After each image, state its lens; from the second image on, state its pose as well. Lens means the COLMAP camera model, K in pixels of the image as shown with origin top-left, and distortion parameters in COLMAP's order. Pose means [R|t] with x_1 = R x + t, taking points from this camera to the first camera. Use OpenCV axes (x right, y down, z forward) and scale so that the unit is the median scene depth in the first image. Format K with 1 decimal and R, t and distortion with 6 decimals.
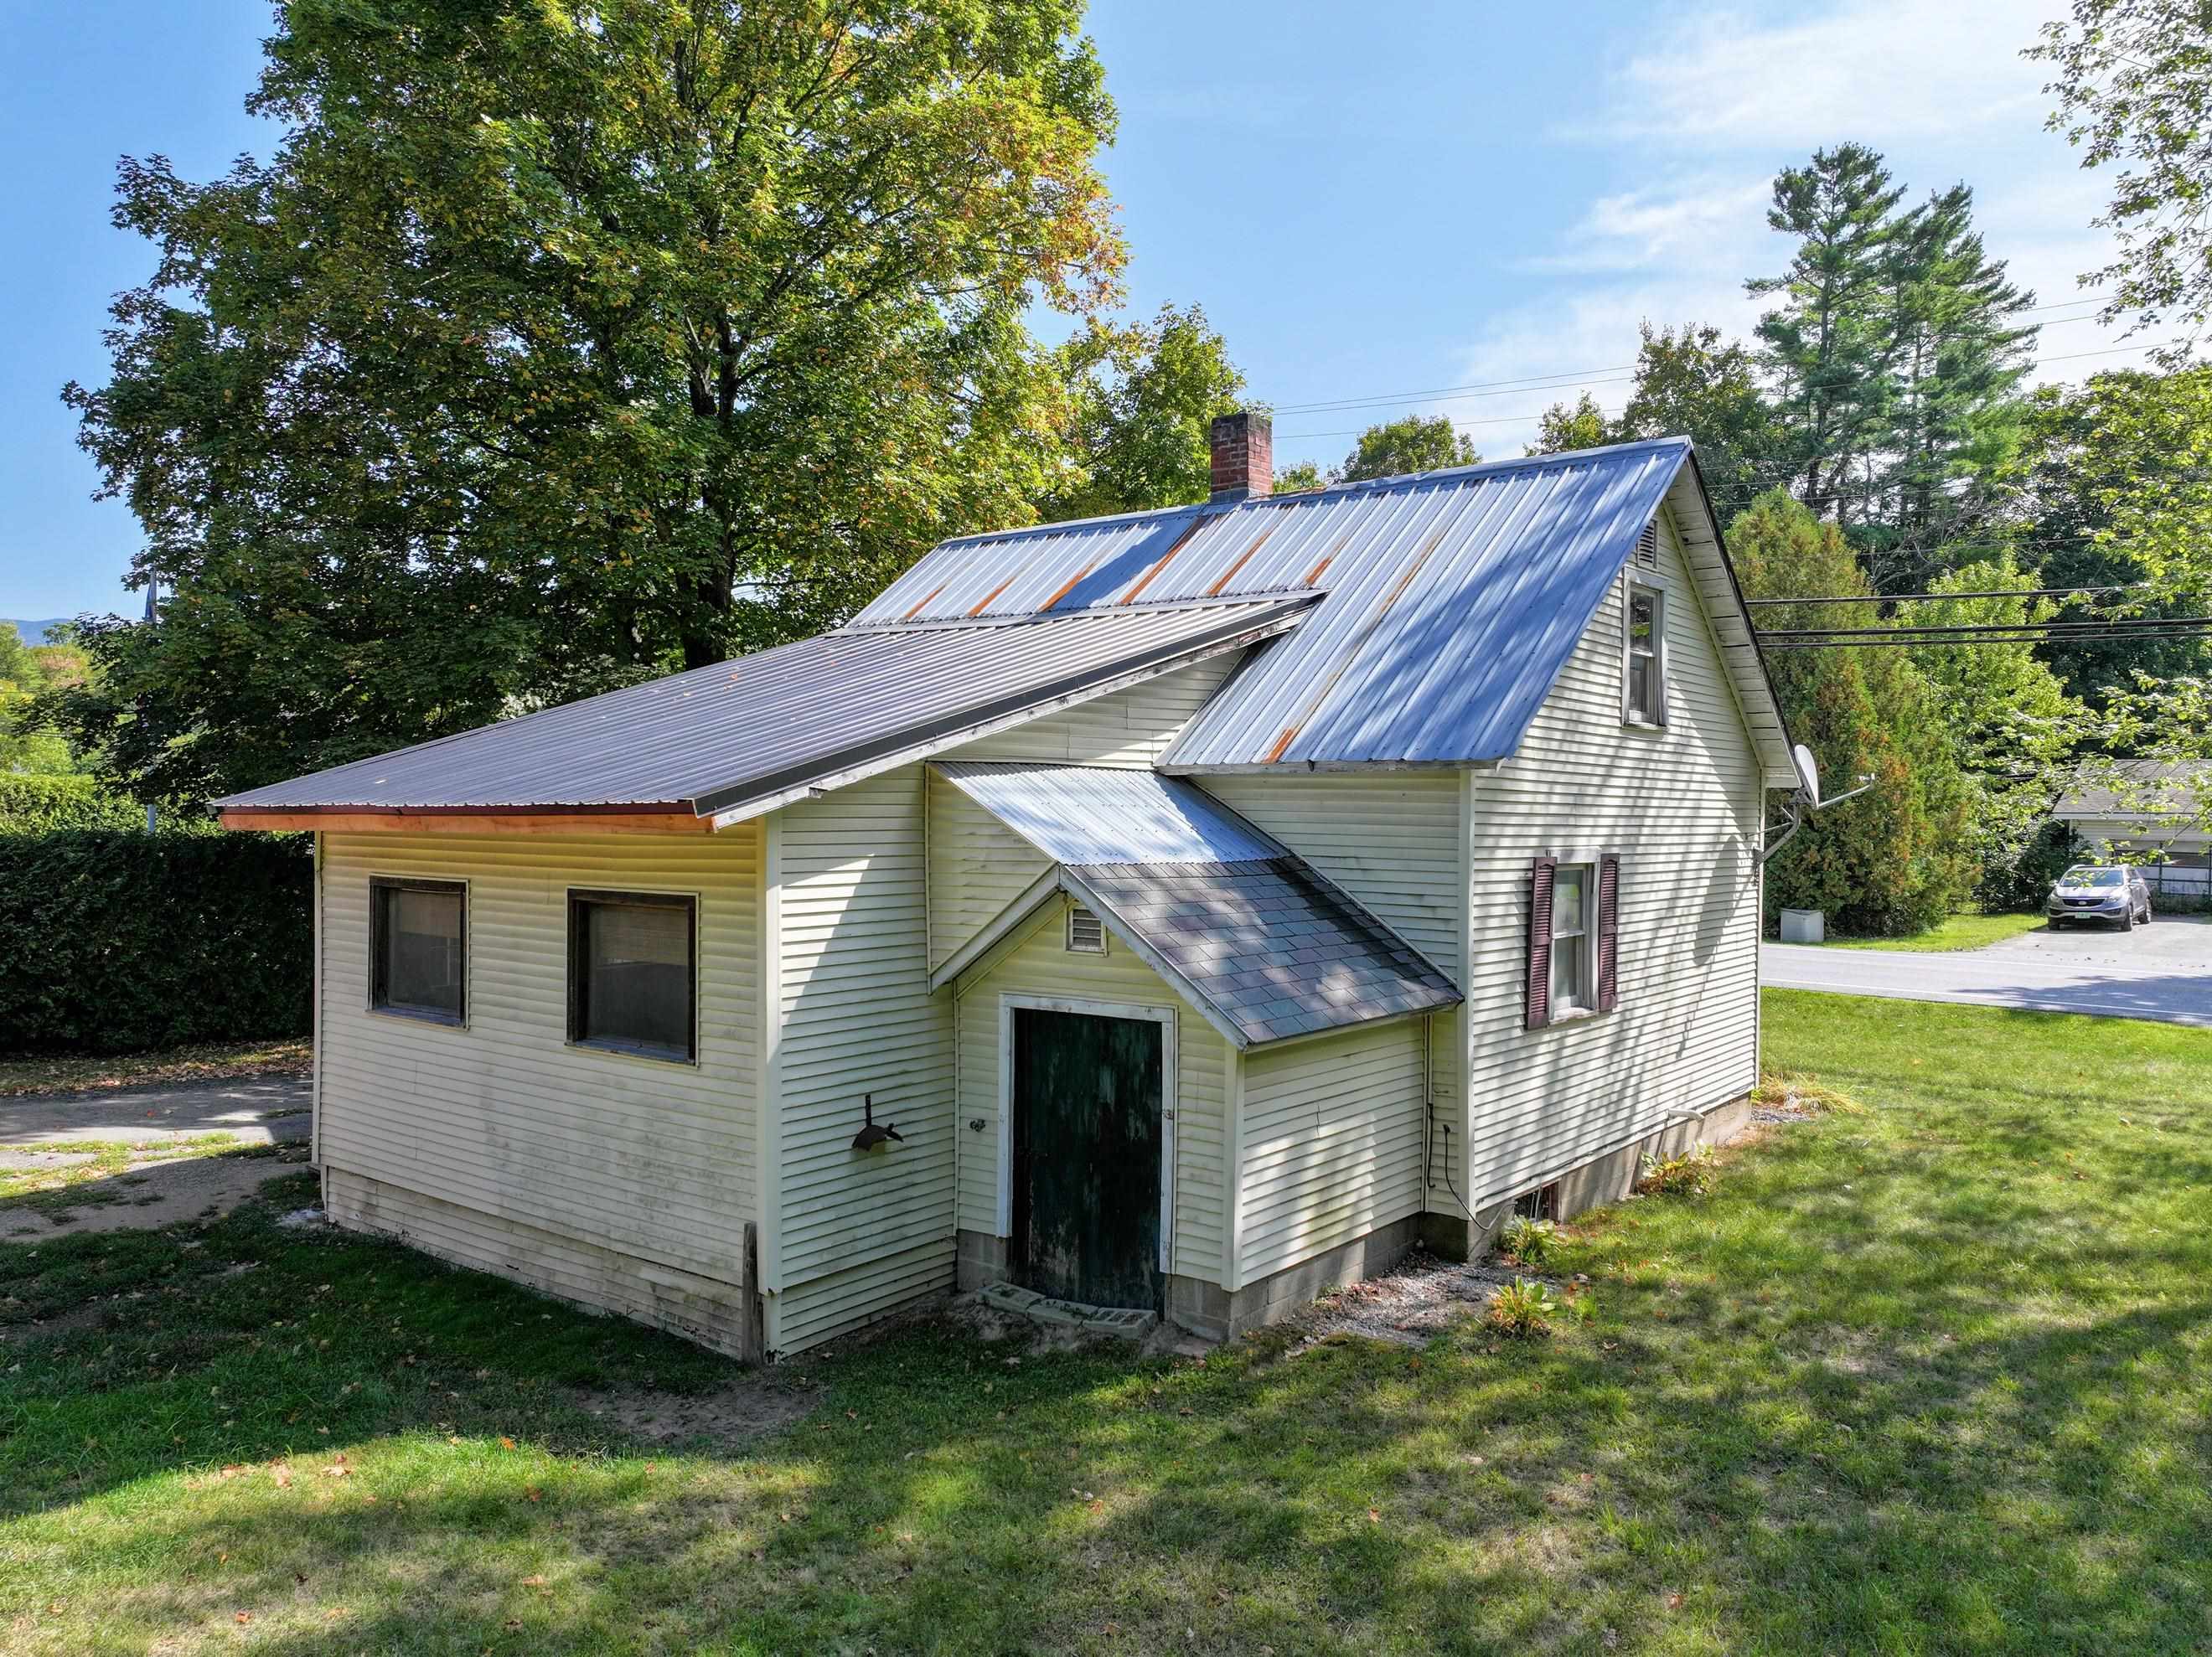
lens RADIAL K [[1556.6, 0, 1106.0], [0, 1556.6, 828.5], [0, 0, 1]] dist [-0.001687, 0.009729]
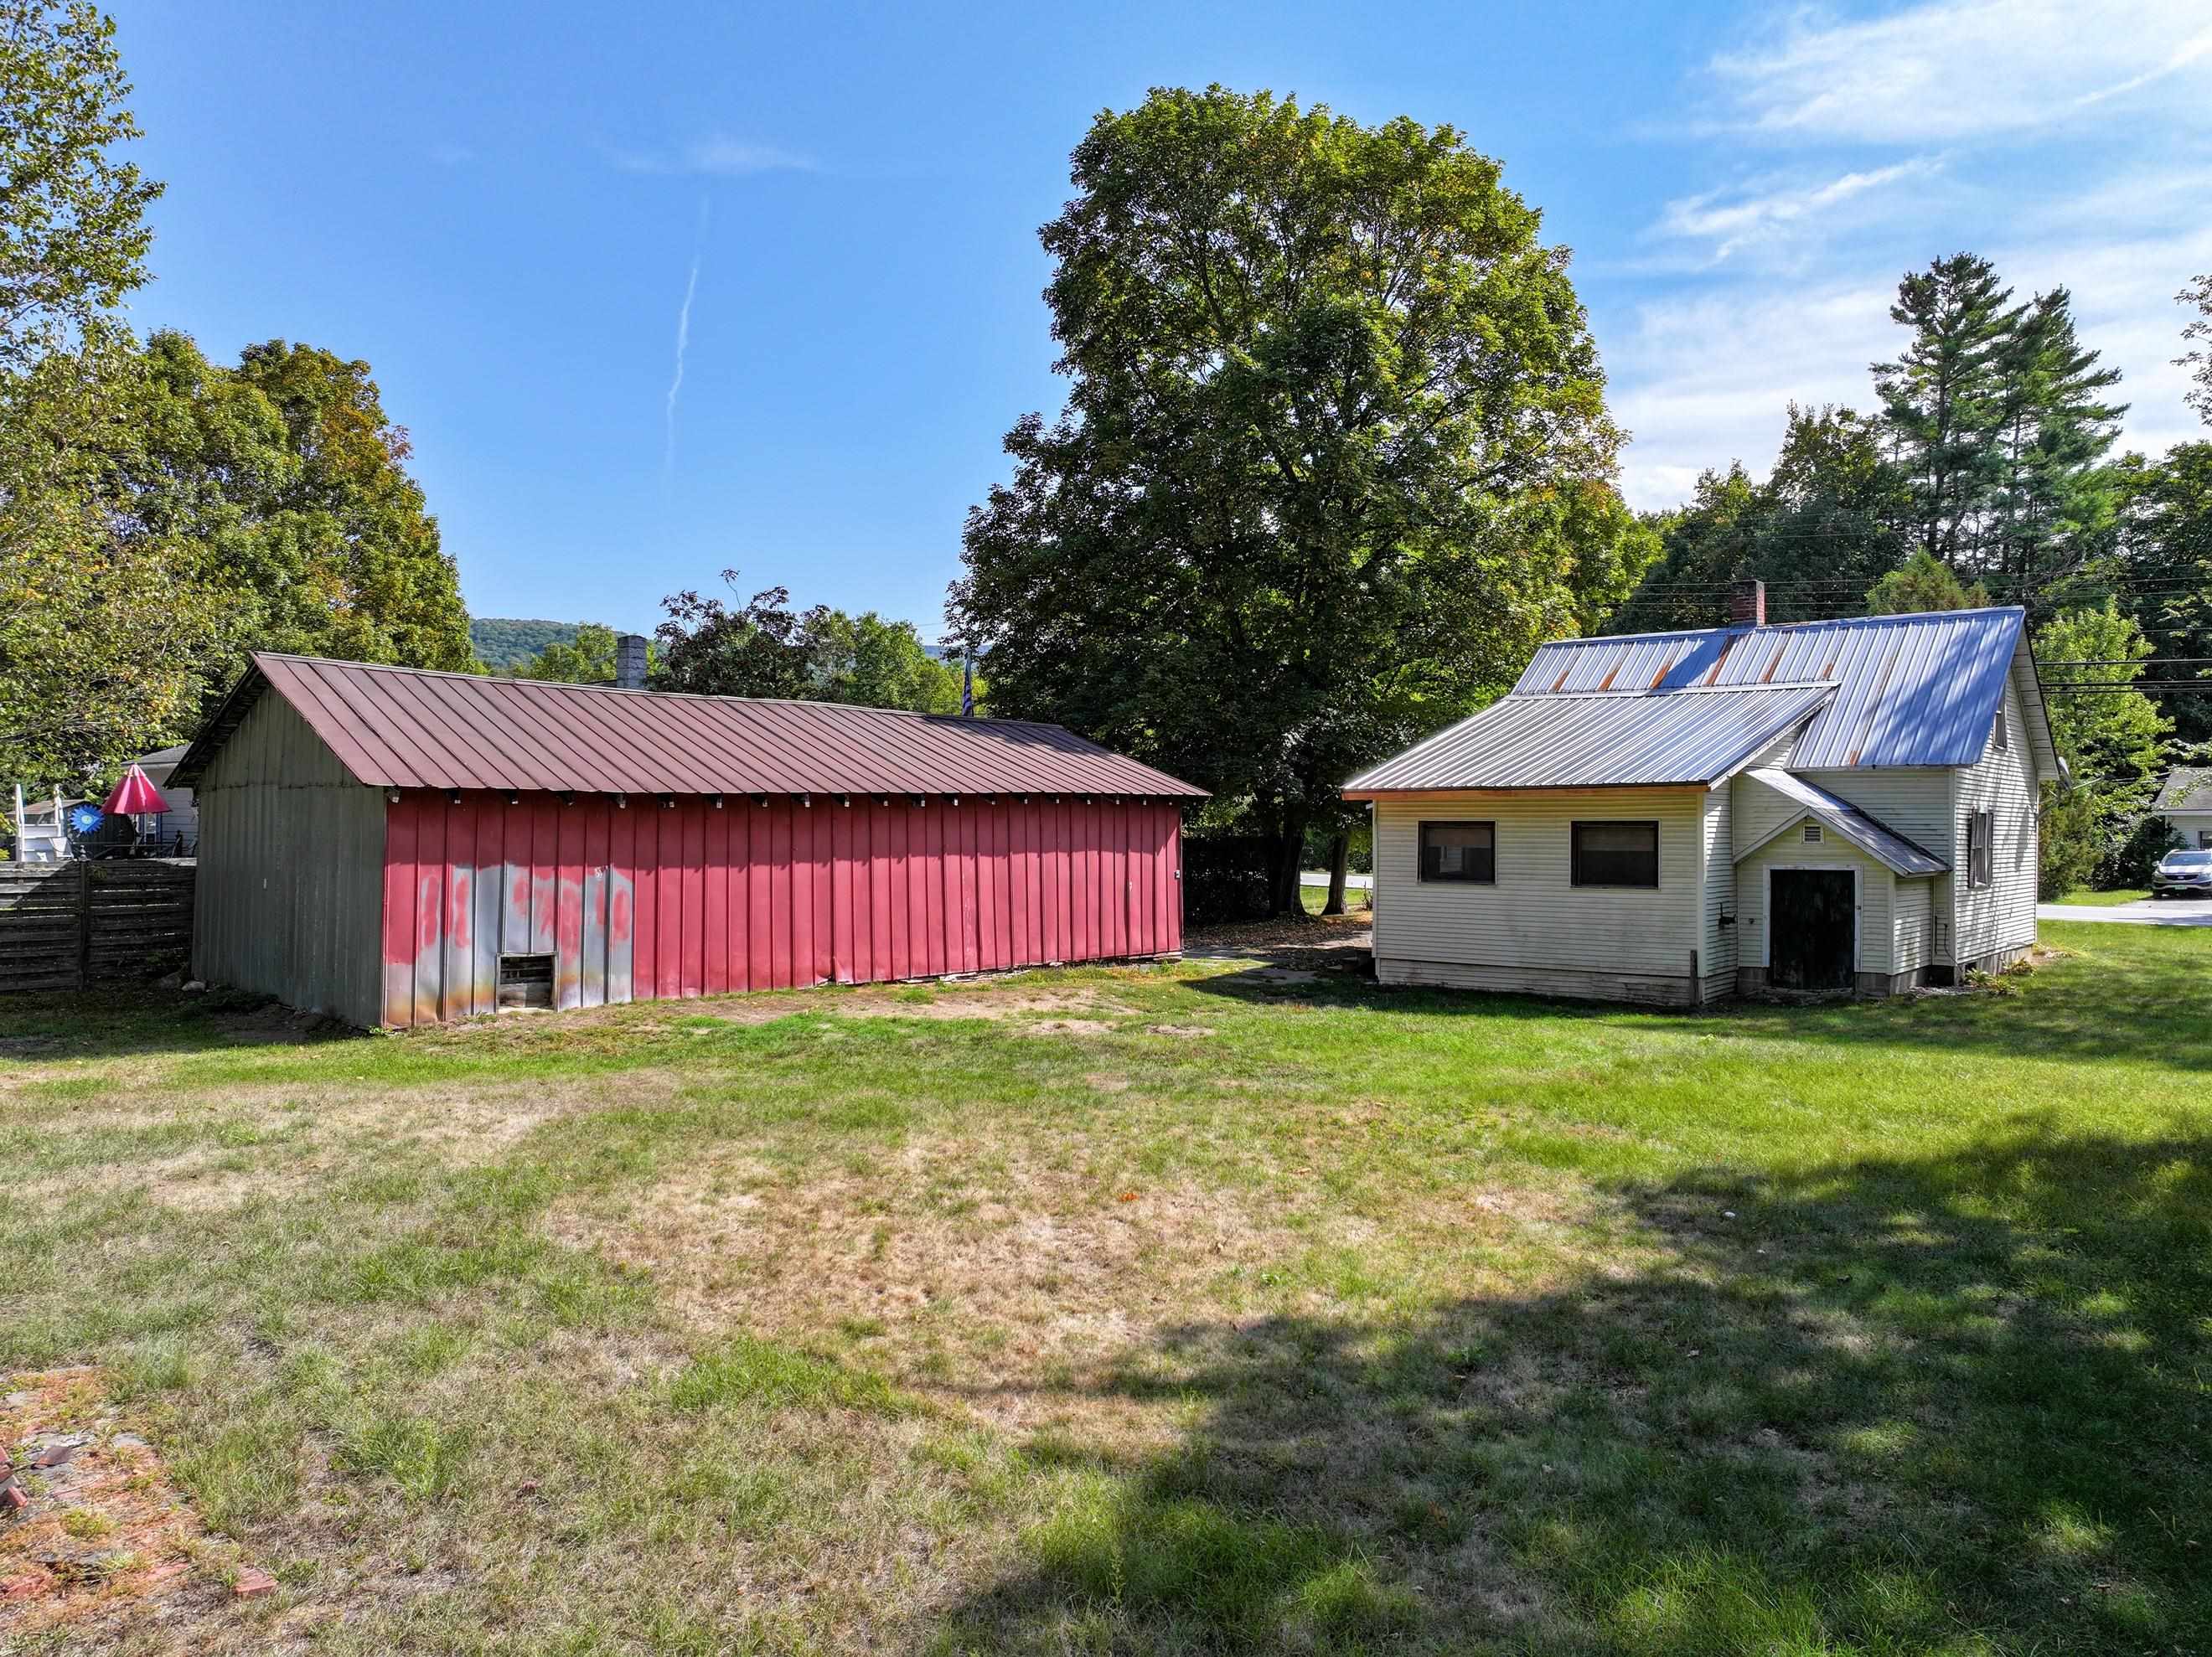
lens RADIAL K [[1556.6, 0, 1106.0], [0, 1556.6, 828.5], [0, 0, 1]] dist [-0.001687, 0.009729]
pose [[0.999638, -0.002972, -0.026751, -0.185715], [0.002710, 0.999948, -0.009812, 0.013519], [0.026779, 0.009736, 0.999594, -0.257055]]
